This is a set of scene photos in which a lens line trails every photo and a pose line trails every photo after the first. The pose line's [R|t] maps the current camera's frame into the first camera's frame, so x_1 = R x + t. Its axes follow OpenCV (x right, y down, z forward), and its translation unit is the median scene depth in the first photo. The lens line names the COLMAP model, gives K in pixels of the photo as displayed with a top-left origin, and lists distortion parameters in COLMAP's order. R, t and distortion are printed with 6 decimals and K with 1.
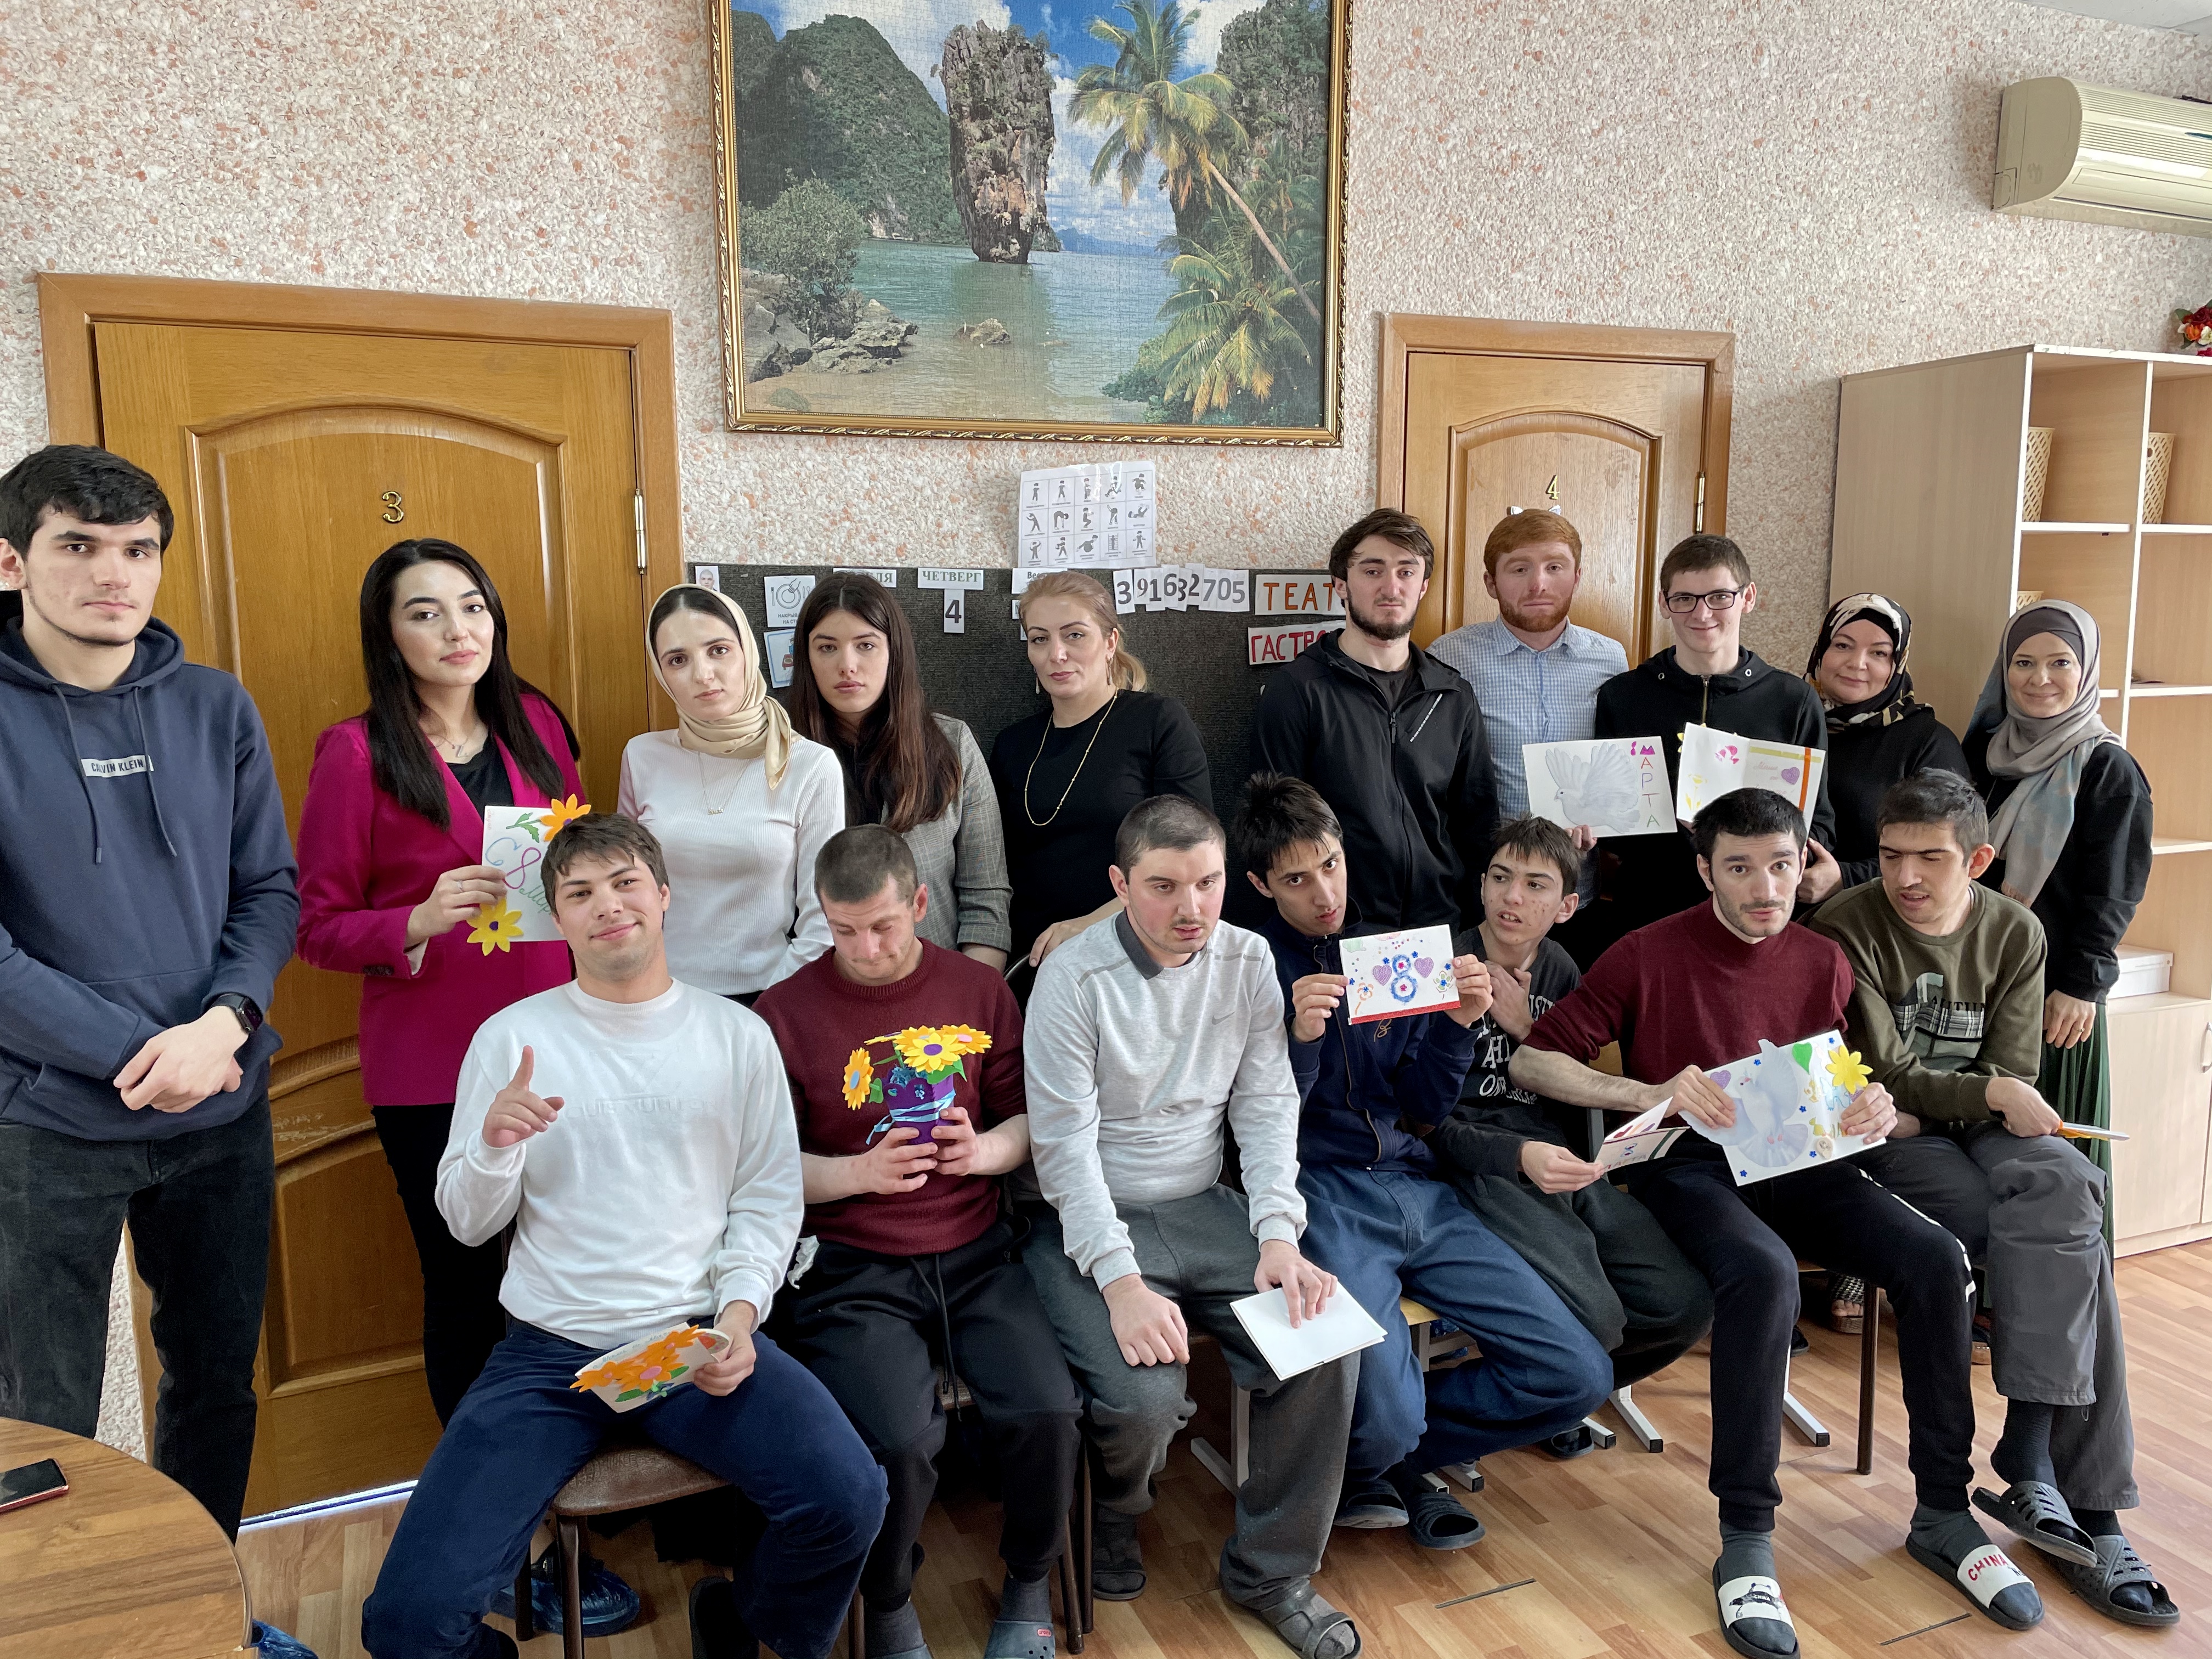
lens RADIAL K [[1668.1, 0, 1126.2], [0, 1668.1, 820.9], [0, 0, 1]] dist [0.034943, -0.064560]
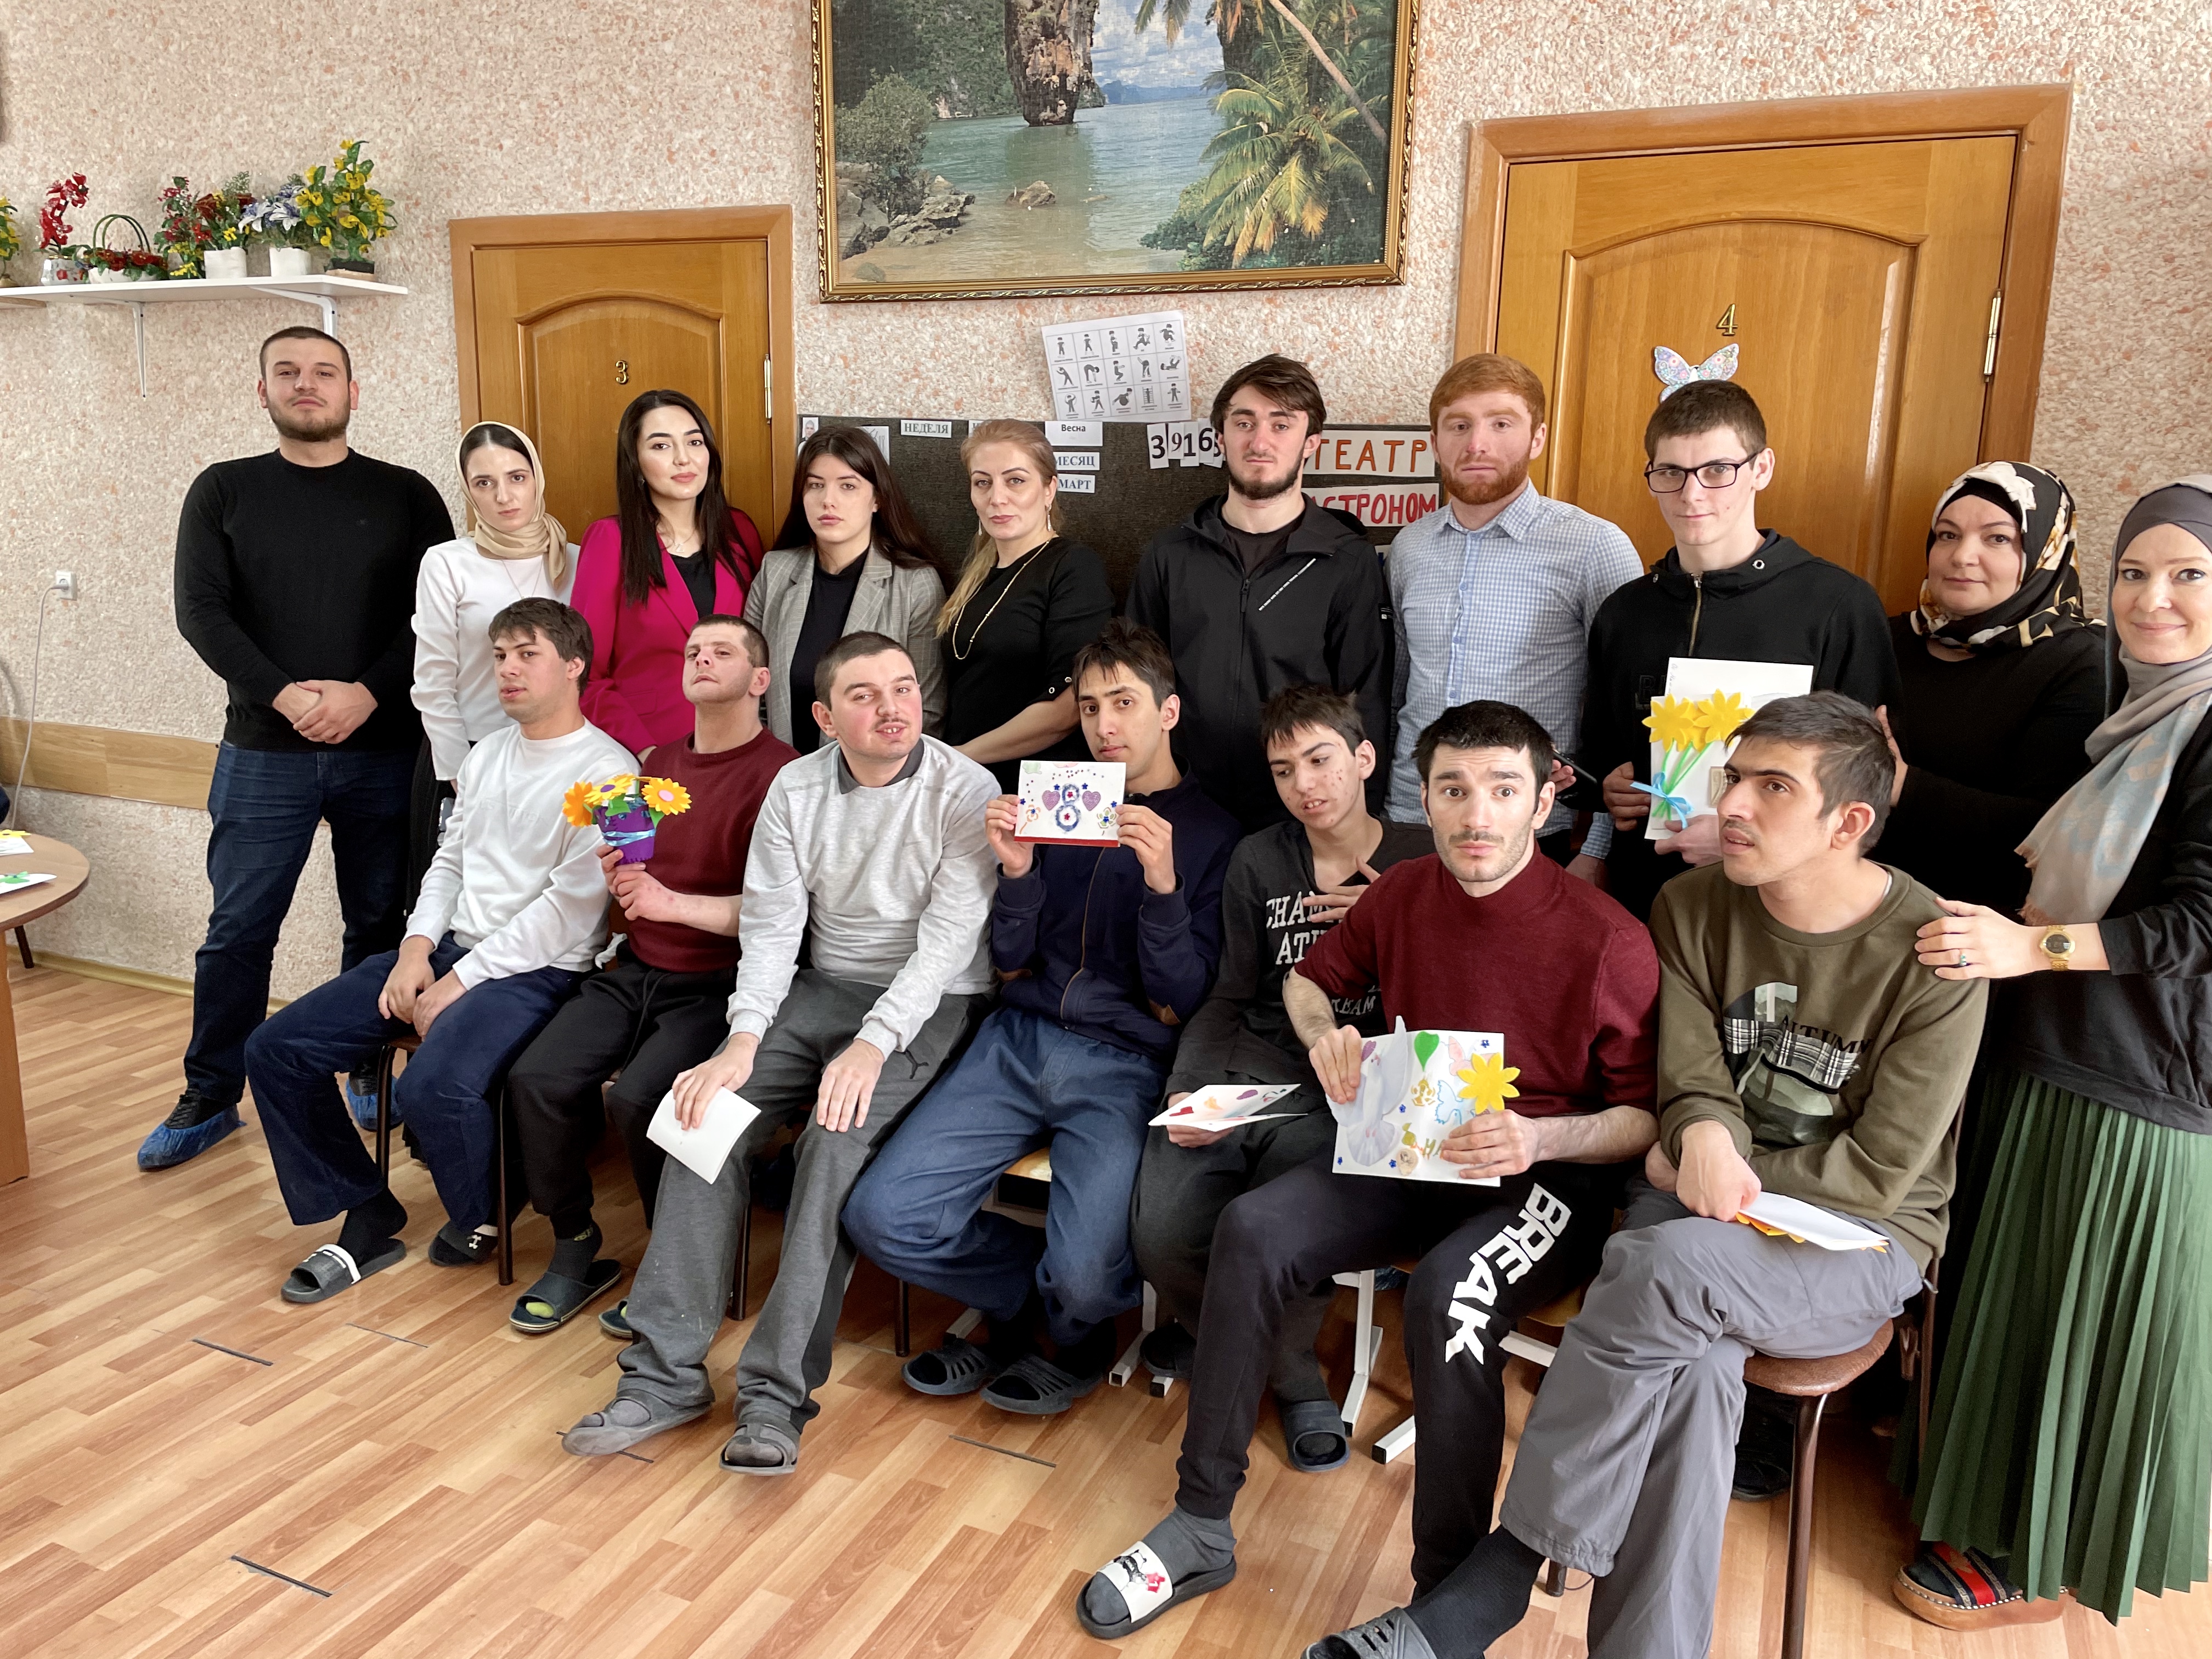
lens RADIAL K [[1668.1, 0, 1104.7], [0, 1668.1, 841.5], [0, 0, 1]] dist [0.034943, -0.064560]
pose [[0.679343, 0.166990, -0.714568, 0.786927], [-0.133535, 0.985637, 0.103385, -0.002879], [0.721569, 0.025186, 0.691884, 0.310161]]
